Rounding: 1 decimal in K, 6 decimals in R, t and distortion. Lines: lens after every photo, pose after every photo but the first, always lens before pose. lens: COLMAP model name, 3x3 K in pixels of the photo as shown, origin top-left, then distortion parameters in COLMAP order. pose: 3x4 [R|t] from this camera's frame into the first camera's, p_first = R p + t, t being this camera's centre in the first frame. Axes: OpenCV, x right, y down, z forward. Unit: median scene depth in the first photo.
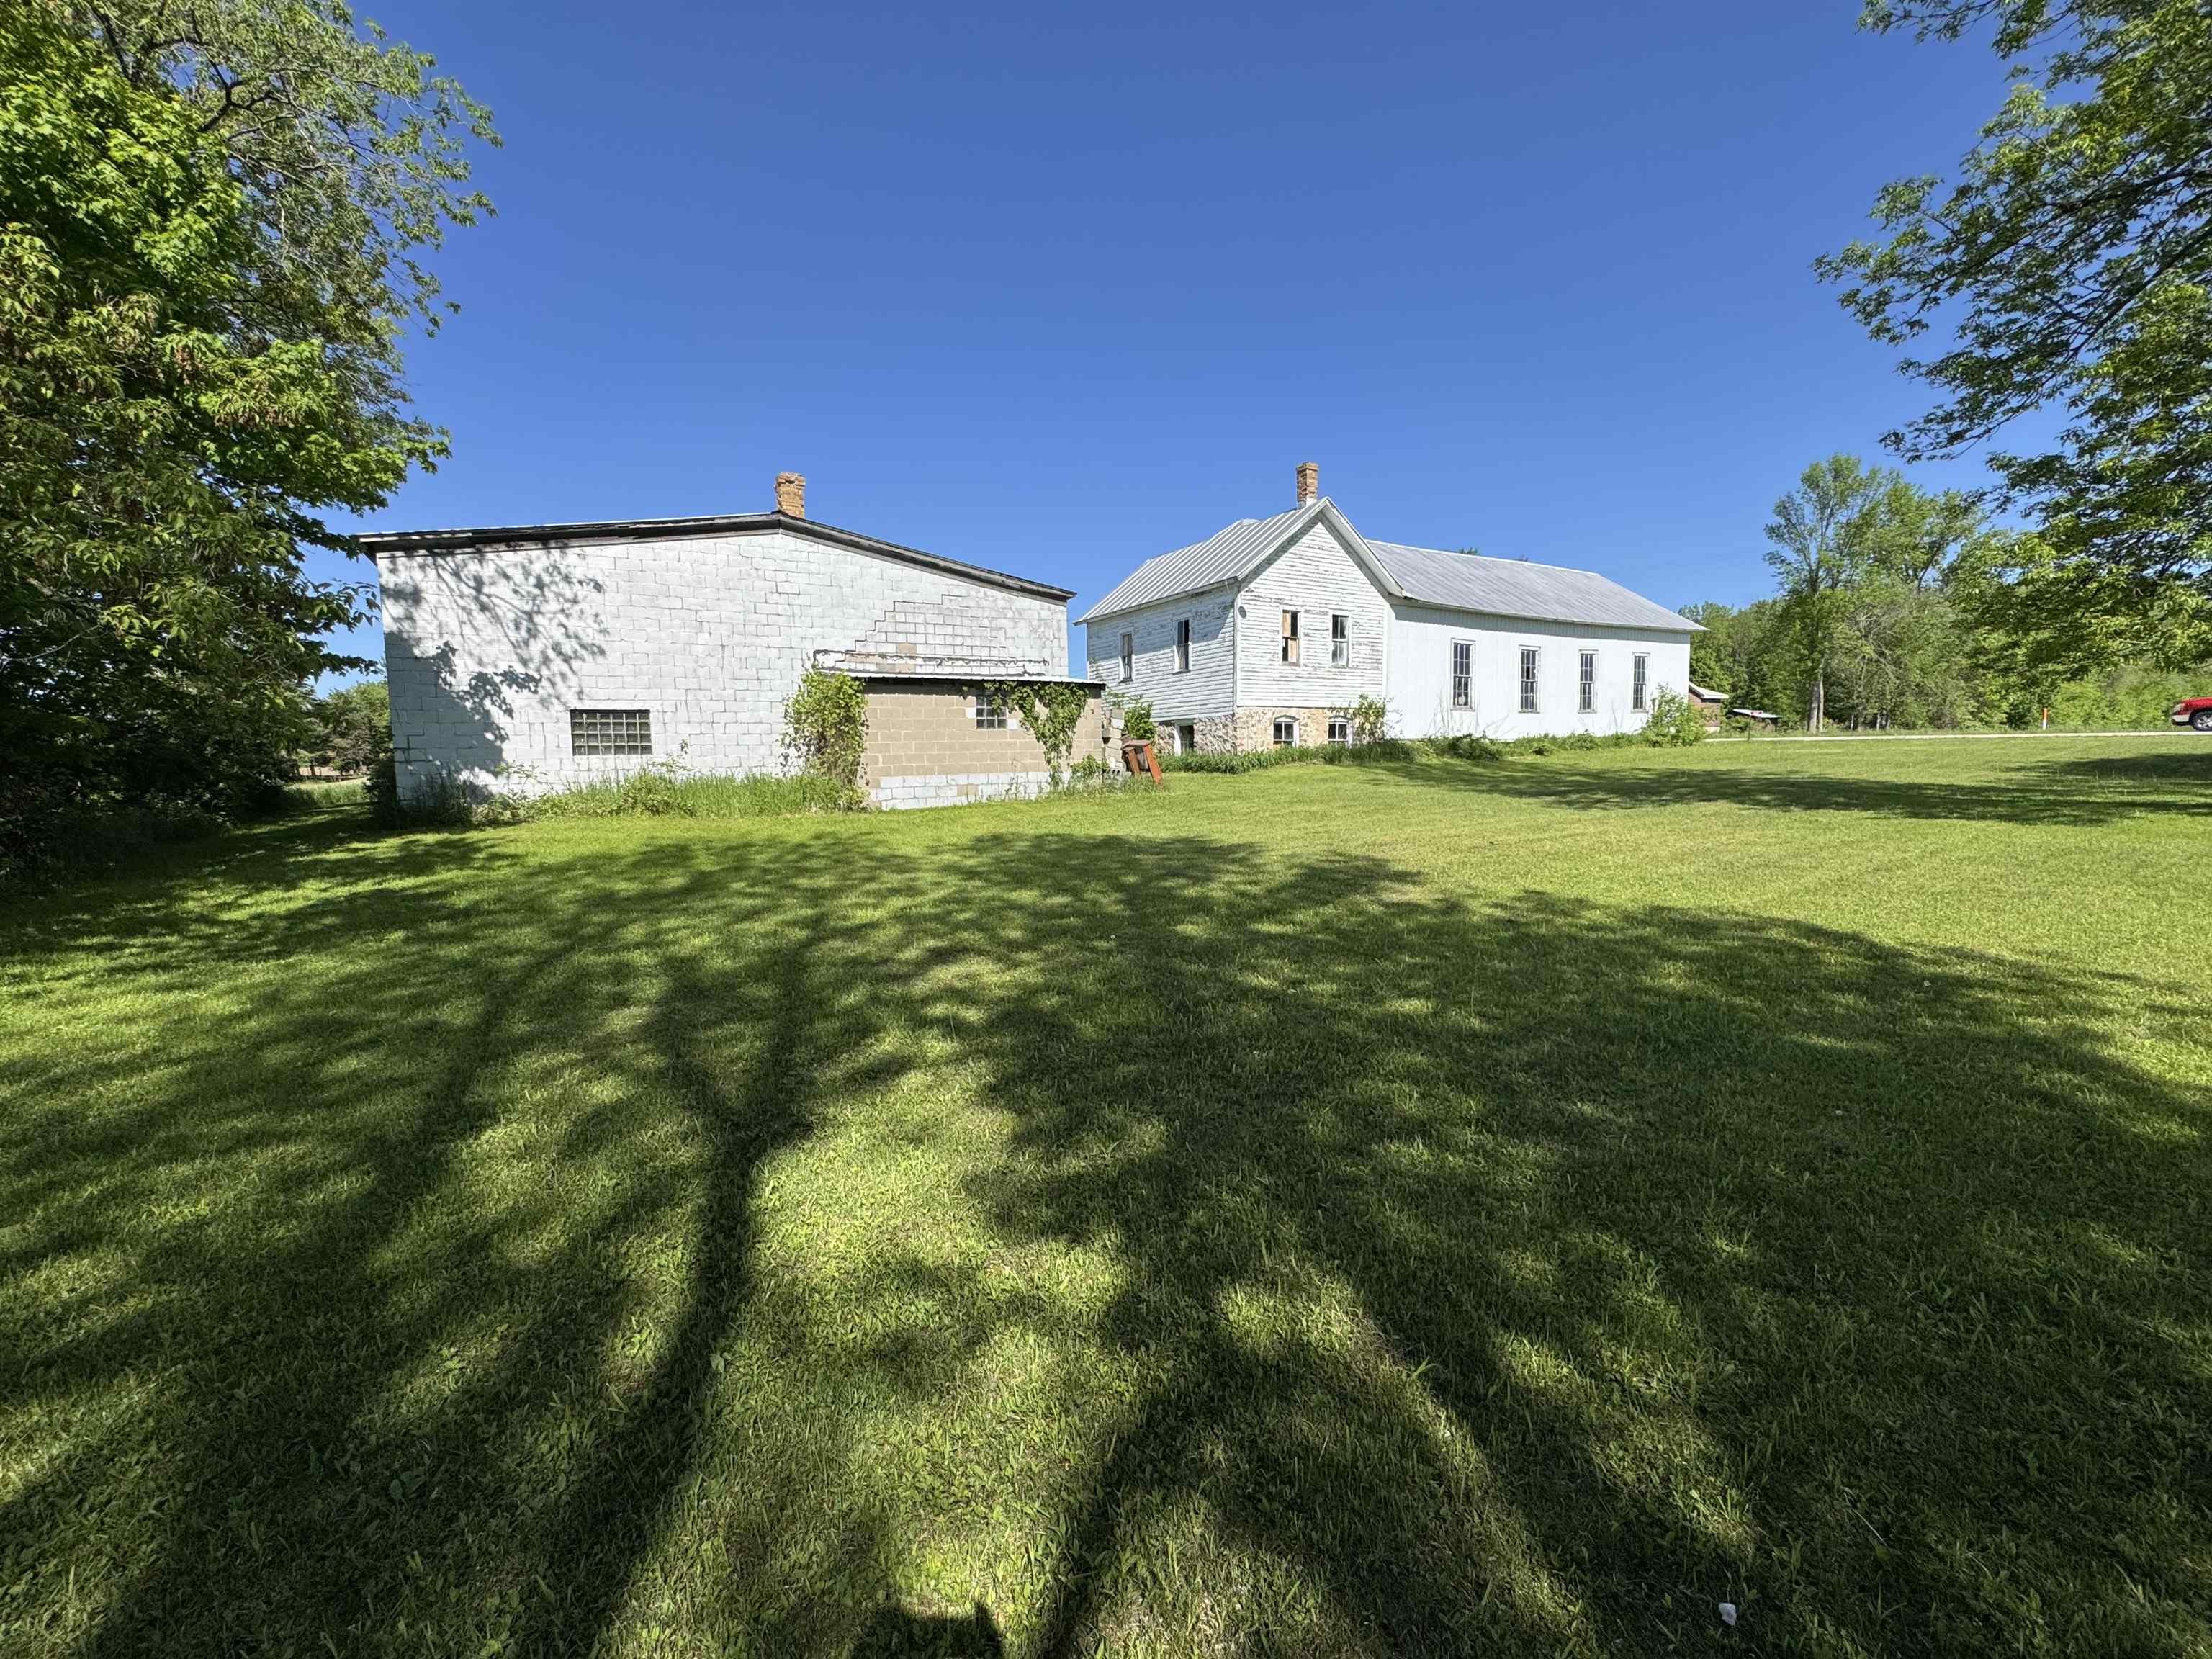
lens RADIAL K [[878.1, 0, 1109.3], [0, 878.1, 828.9], [0, 0, 1]] dist [-0.003425, 0.000854]
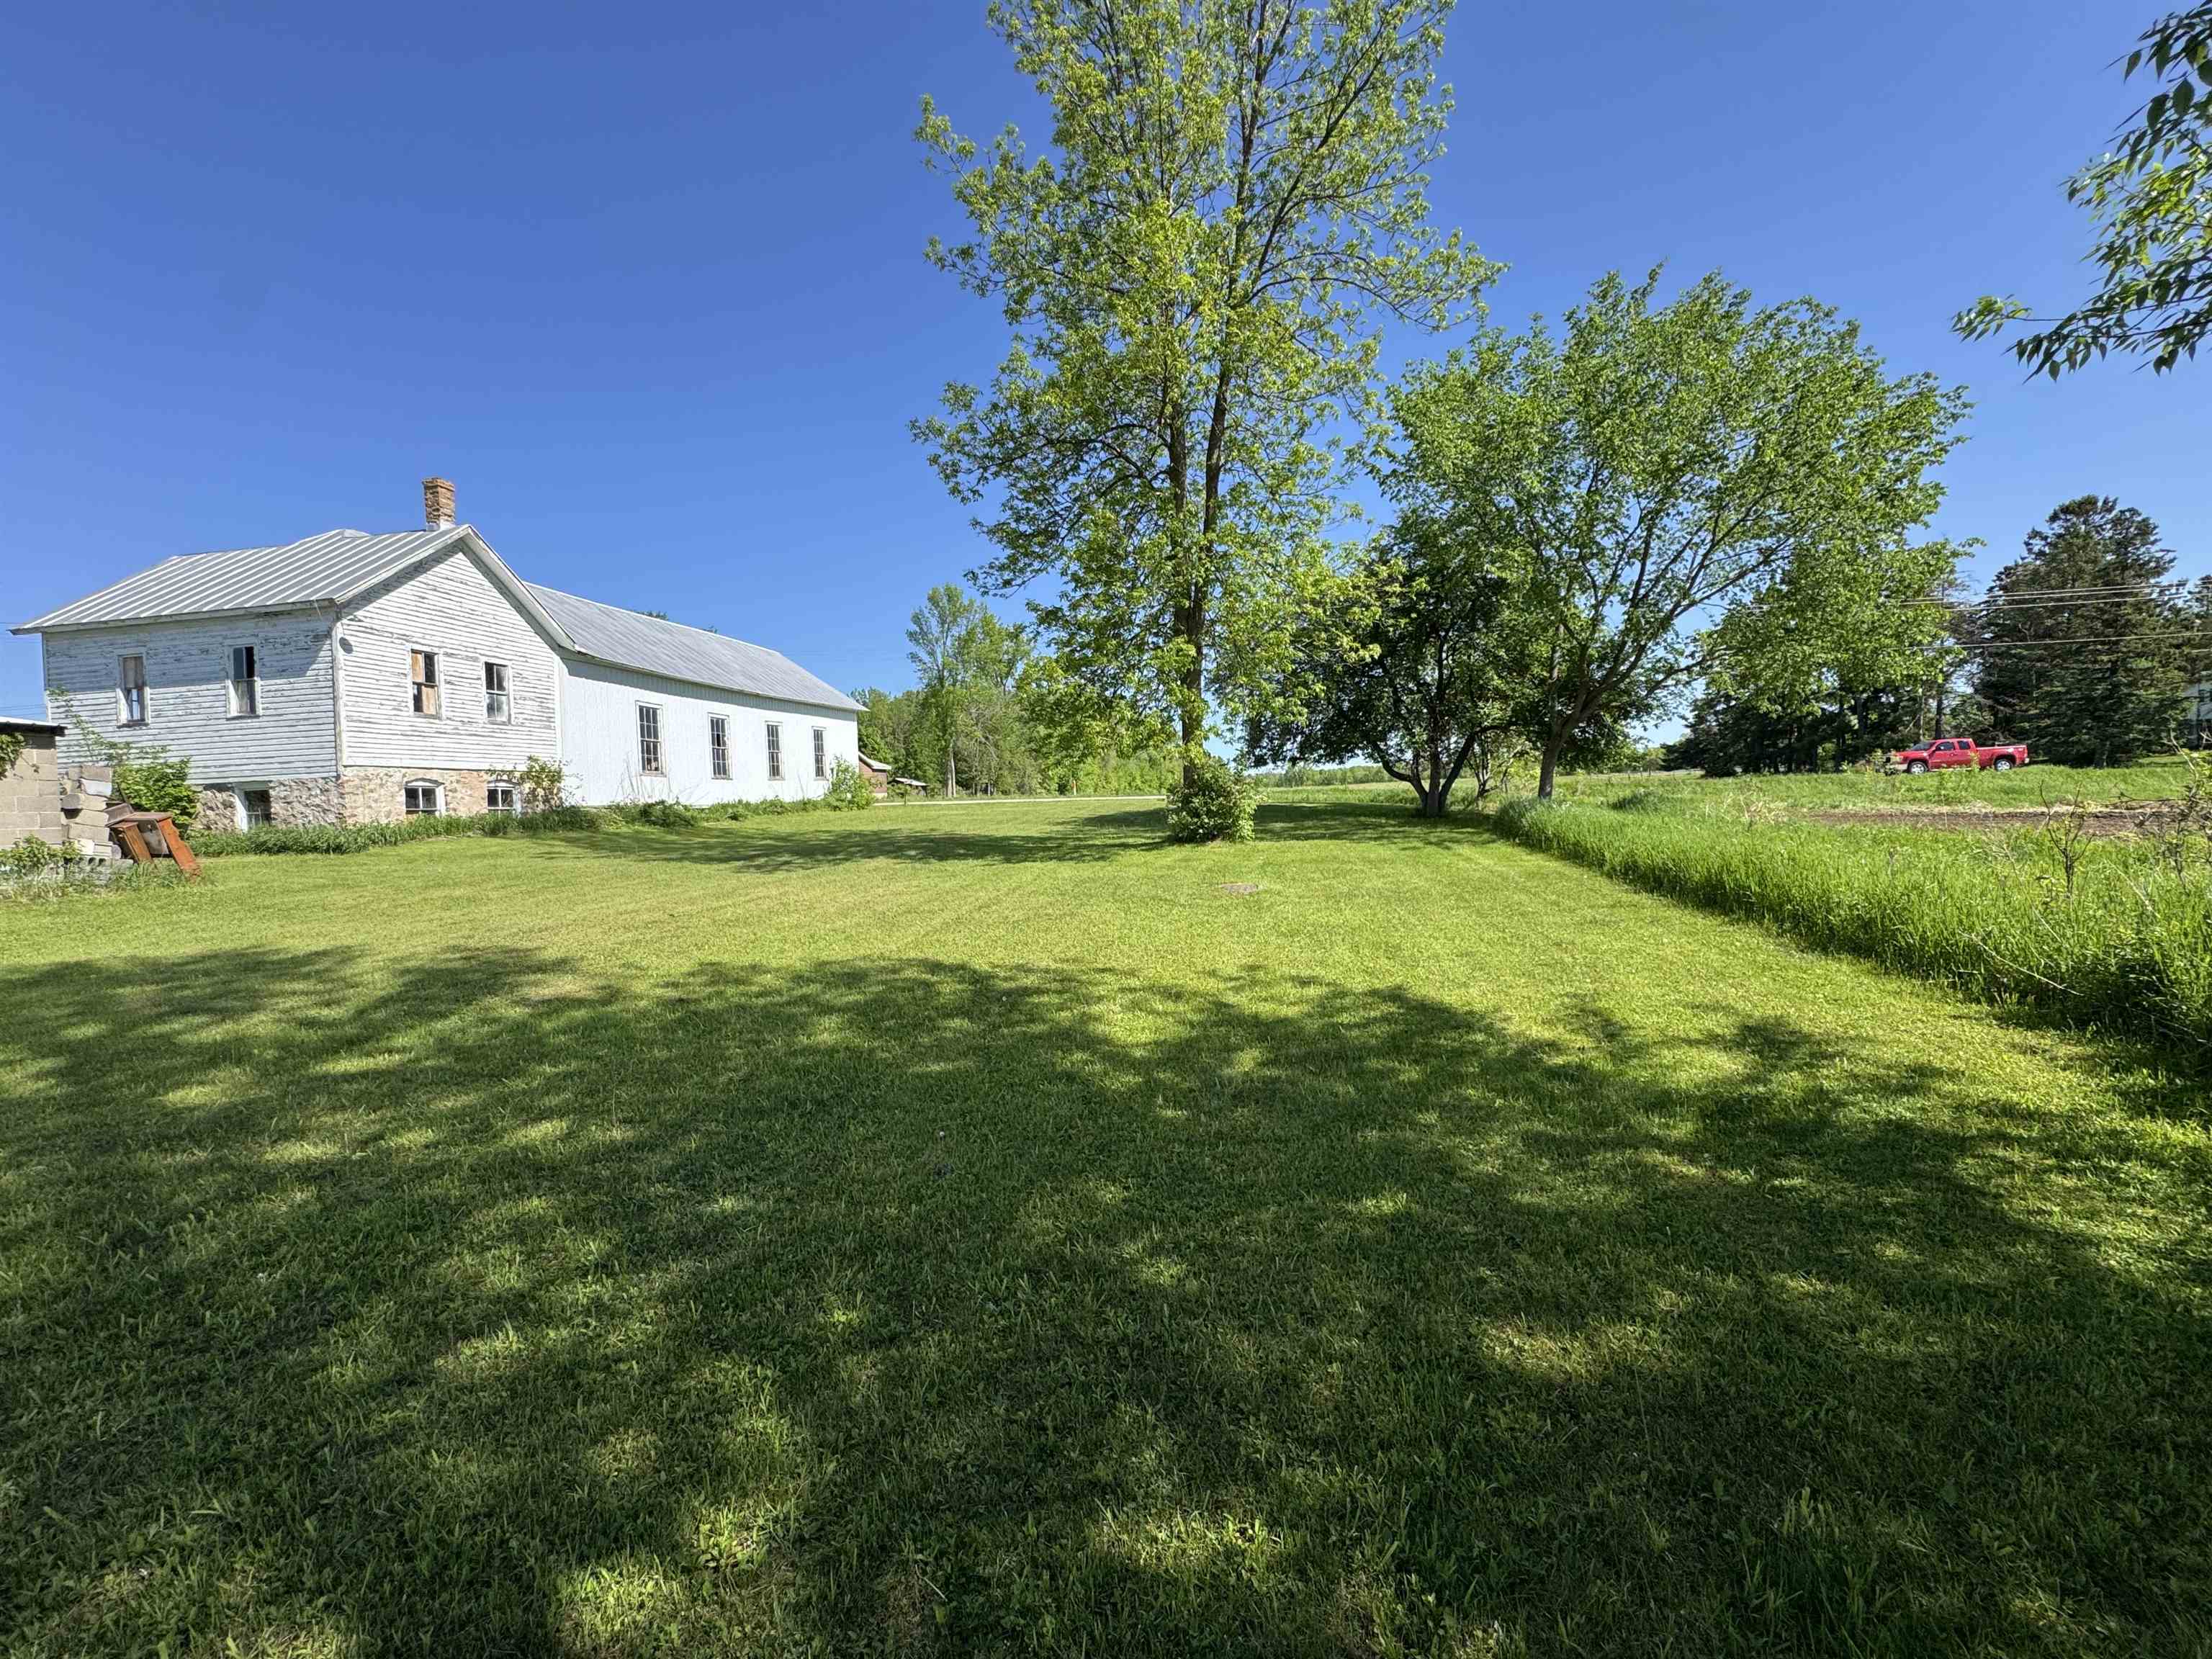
lens RADIAL K [[878.1, 0, 1094.2], [0, 878.1, 829.8], [0, 0, 1]] dist [-0.003425, 0.000854]
pose [[0.671930, -0.029363, 0.740032, 0.017585], [0.083320, 0.995867, -0.036139, -0.001551], [-0.735913, 0.085942, 0.671600, 0.007123]]
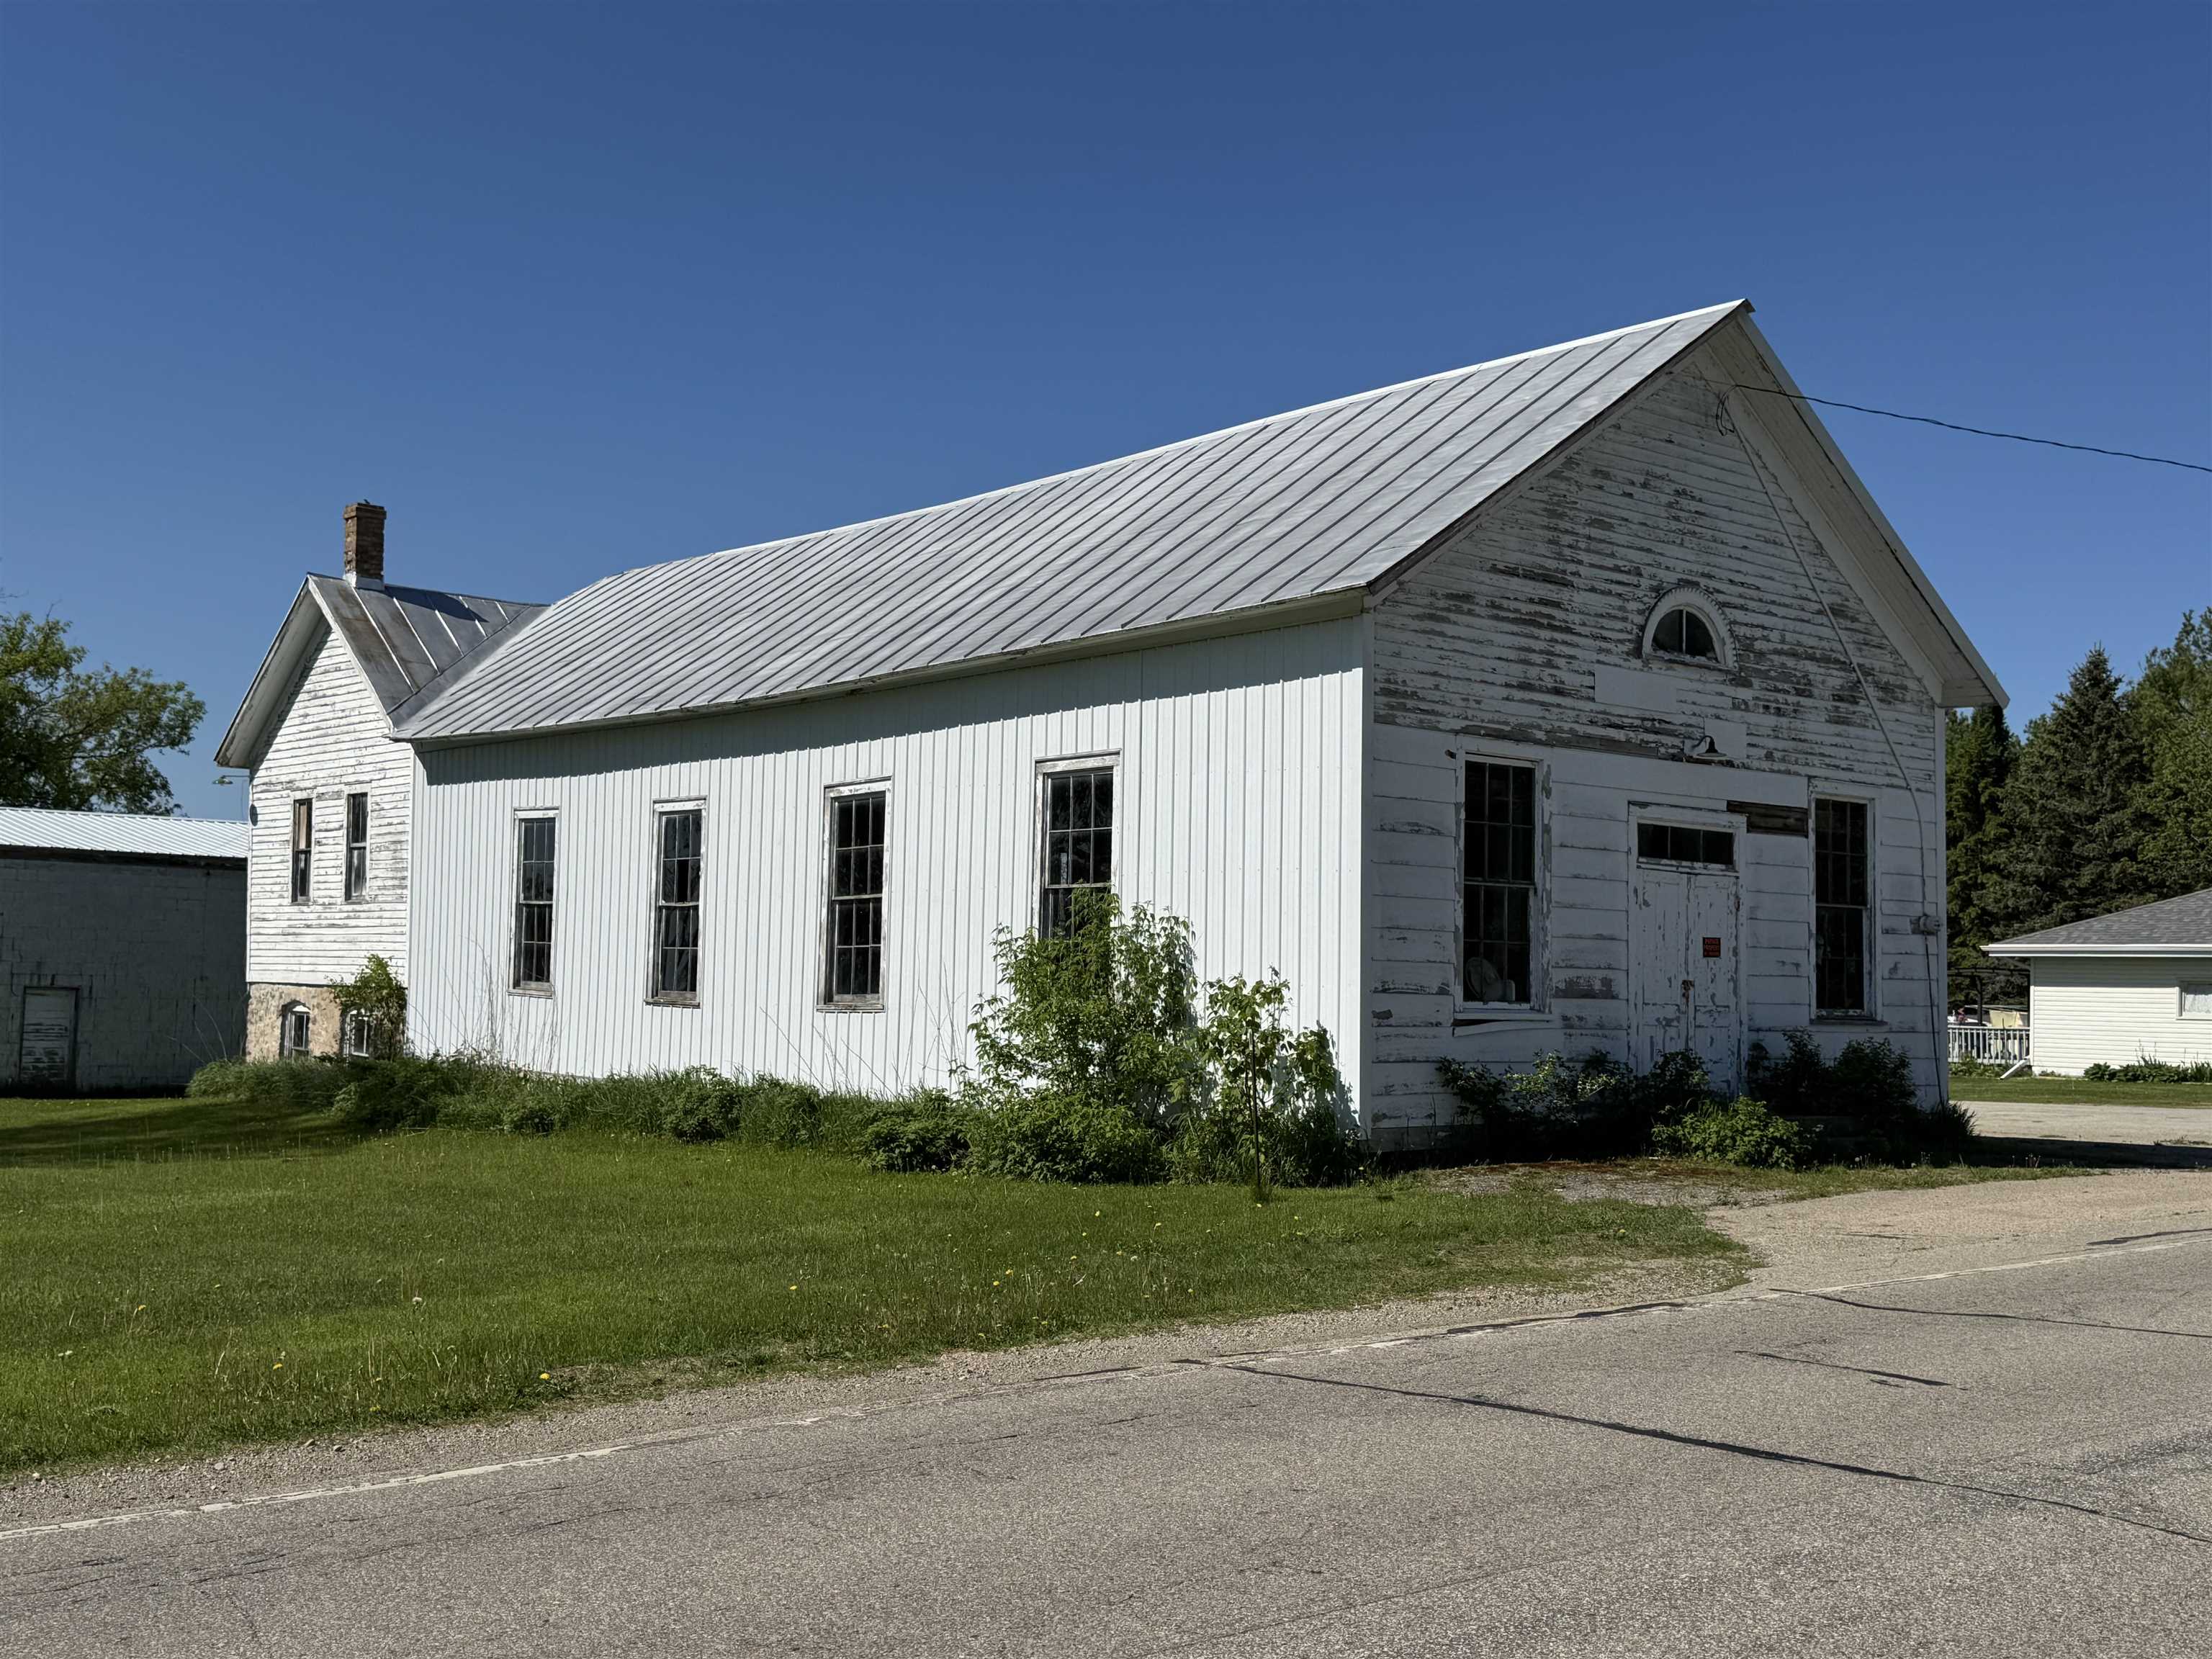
lens RADIAL K [[2309.2, 0, 1086.8], [0, 2309.2, 852.3], [0, 0, 1]] dist [0.140736, 0.000000]
pose [[0.156723, -0.044671, -0.986632, 1.640616], [-0.128076, 0.989622, -0.065151, -0.186527], [0.979303, 0.136574, 0.149375, 1.247294]]
